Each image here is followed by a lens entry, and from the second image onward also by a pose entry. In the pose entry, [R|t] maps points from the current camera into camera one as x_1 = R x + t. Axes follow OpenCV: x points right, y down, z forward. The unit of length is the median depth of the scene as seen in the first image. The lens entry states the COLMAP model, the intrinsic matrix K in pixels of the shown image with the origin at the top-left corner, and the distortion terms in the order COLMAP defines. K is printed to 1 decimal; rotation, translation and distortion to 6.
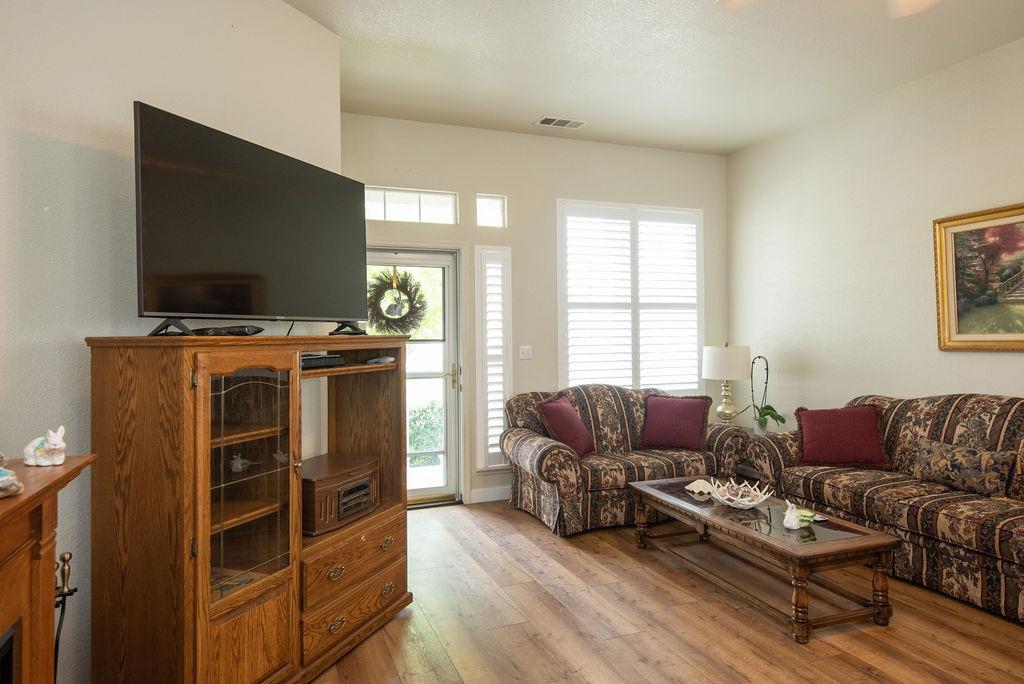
lens RADIAL K [[620.2, 0, 511.8], [0, 620.2, 338.8], [0, 0, 1]] dist [0.014694, -0.000014]
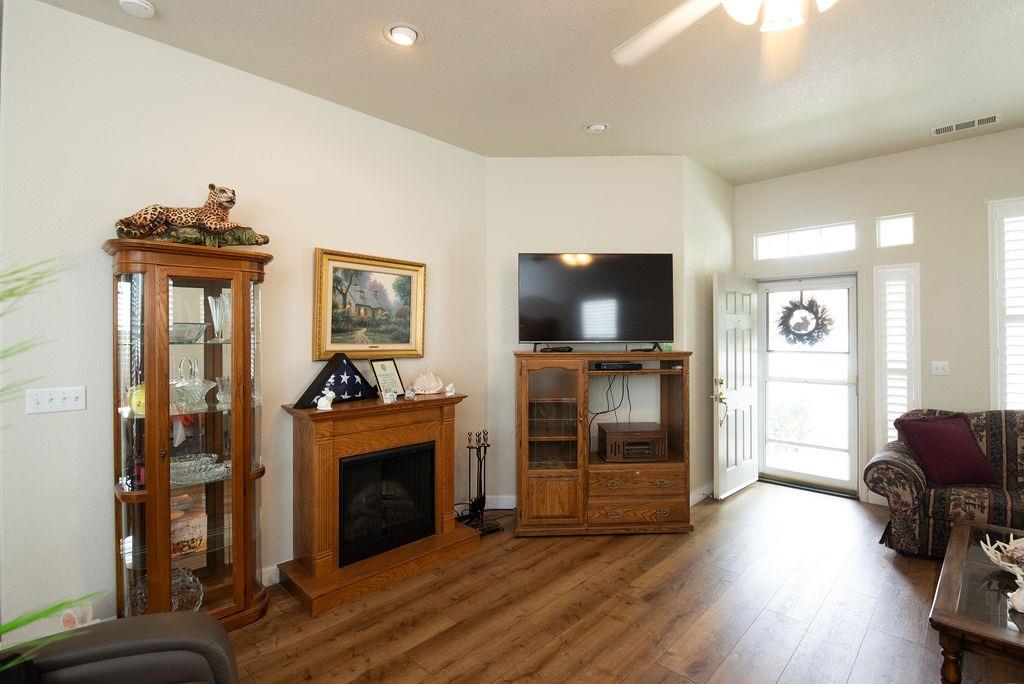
lens RADIAL K [[469.1, 0, 516.3], [0, 469.1, 338.9], [0, 0, 1]] dist [-0.001420, -0.000329]
pose [[0.428575, 0.012939, -0.903413, 0.411143], [-0.004744, 0.999916, 0.012071, -0.030604], [0.903494, -0.000887, 0.428601, 0.085545]]
